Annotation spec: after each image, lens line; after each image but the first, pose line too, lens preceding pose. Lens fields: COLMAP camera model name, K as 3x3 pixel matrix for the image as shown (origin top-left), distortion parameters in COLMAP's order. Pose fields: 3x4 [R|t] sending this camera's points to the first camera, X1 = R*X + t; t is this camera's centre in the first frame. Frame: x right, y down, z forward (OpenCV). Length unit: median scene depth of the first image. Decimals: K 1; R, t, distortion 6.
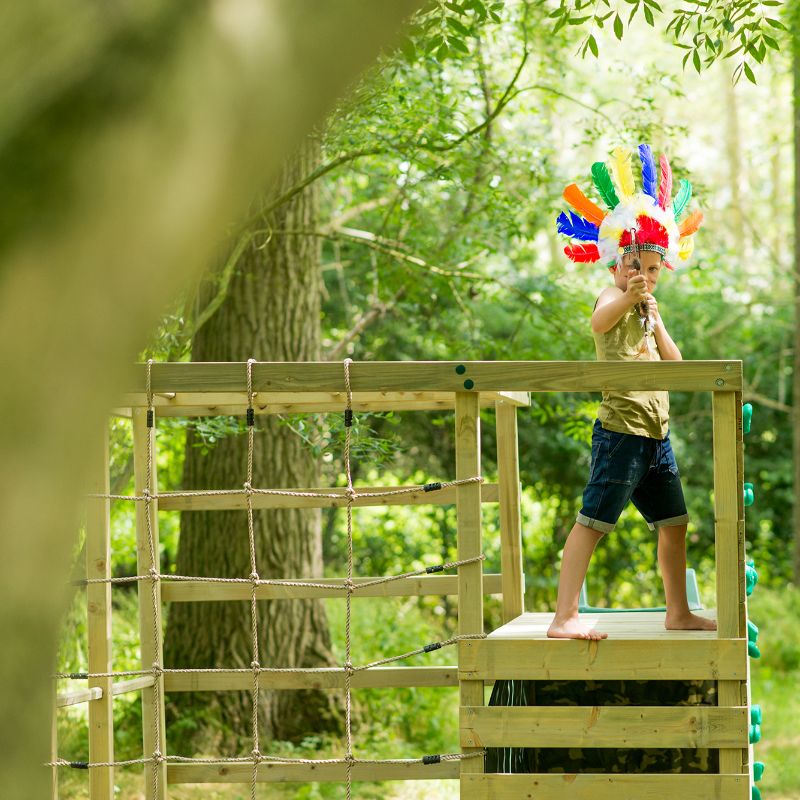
lens RADIAL K [[1837.8, 0, 400.0], [0, 1837.8, 400.0], [0, 0, 1]] dist [0.040929, 0.373346]
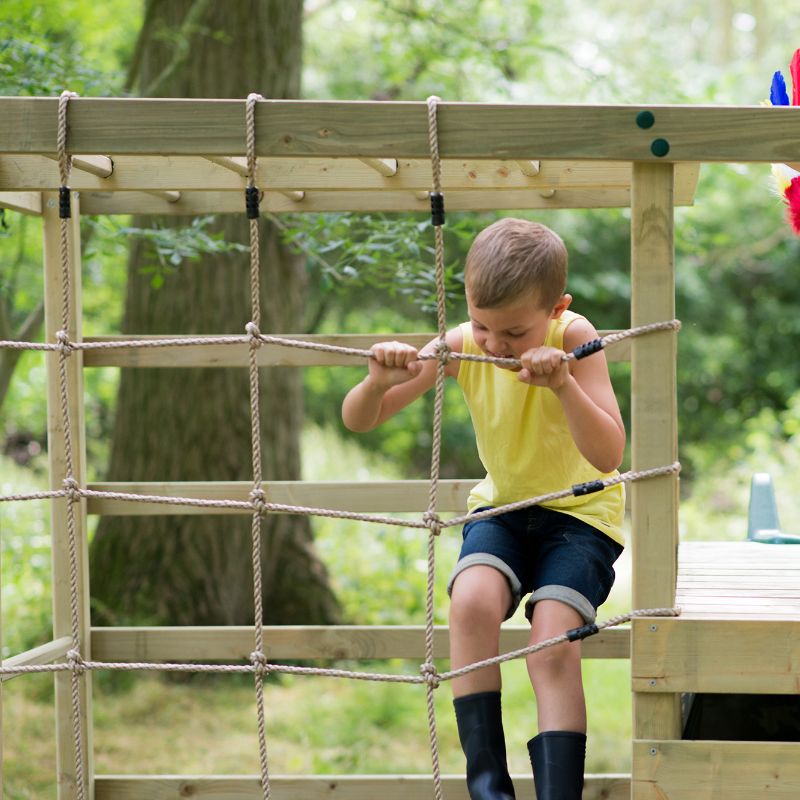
lens RADIAL K [[1837.8, 0, 400.0], [0, 1837.8, 400.0], [0, 0, 1]] dist [0.040929, 0.373346]
pose [[0.999292, 0.016492, 0.033829, -0.055189], [-0.019262, 0.996340, 0.083276, 0.021424], [-0.032331, -0.083869, 0.995952, 0.455115]]
